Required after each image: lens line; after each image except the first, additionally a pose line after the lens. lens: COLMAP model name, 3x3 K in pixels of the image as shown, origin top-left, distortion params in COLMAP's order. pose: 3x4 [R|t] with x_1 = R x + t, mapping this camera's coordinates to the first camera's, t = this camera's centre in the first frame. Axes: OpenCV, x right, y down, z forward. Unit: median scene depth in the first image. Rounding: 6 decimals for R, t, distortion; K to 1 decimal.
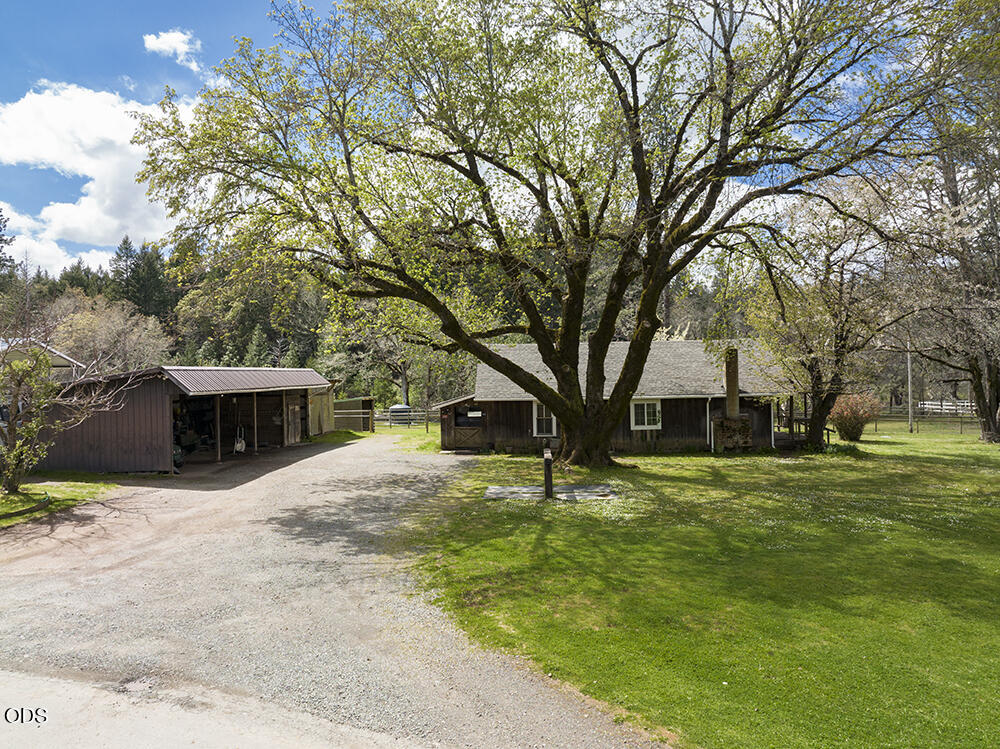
lens RADIAL K [[703.5, 0, 501.7], [0, 703.5, 368.4], [0, 0, 1]] dist [-0.039464, 0.012040]
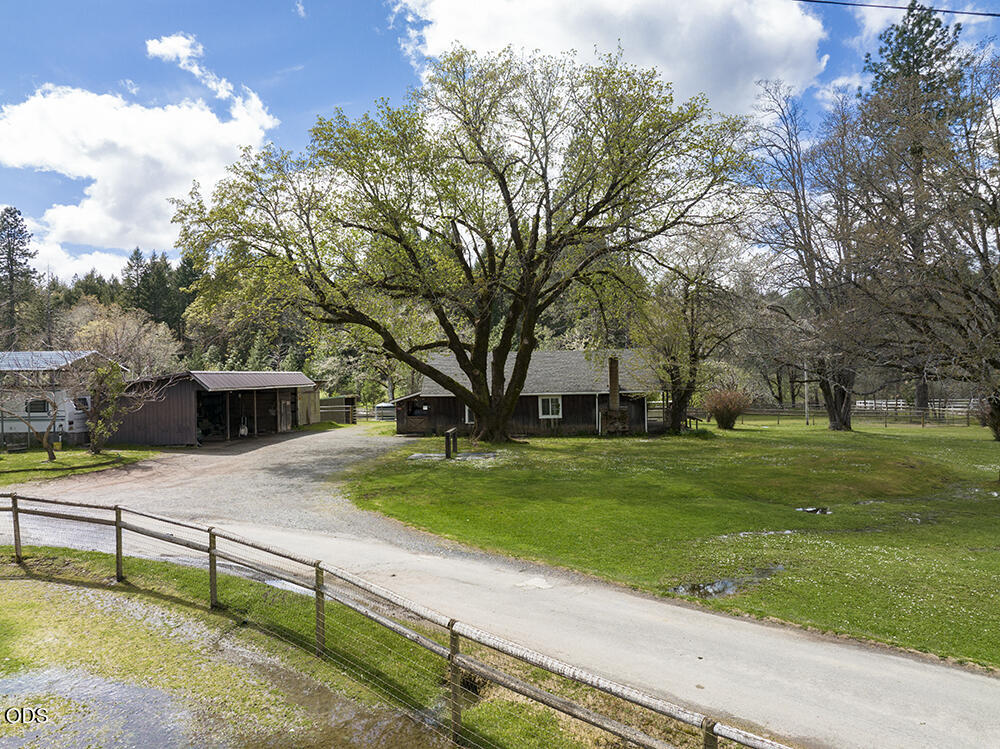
lens RADIAL K [[705.8, 0, 500.0], [0, 705.8, 374.5], [0, 0, 1]] dist [-0.029271, 0.000551]
pose [[0.999976, 0.000213, -0.006872, 0.108064], [-0.000168, 0.999979, 0.006503, -0.003604], [0.006873, -0.006502, 0.999955, -0.294084]]
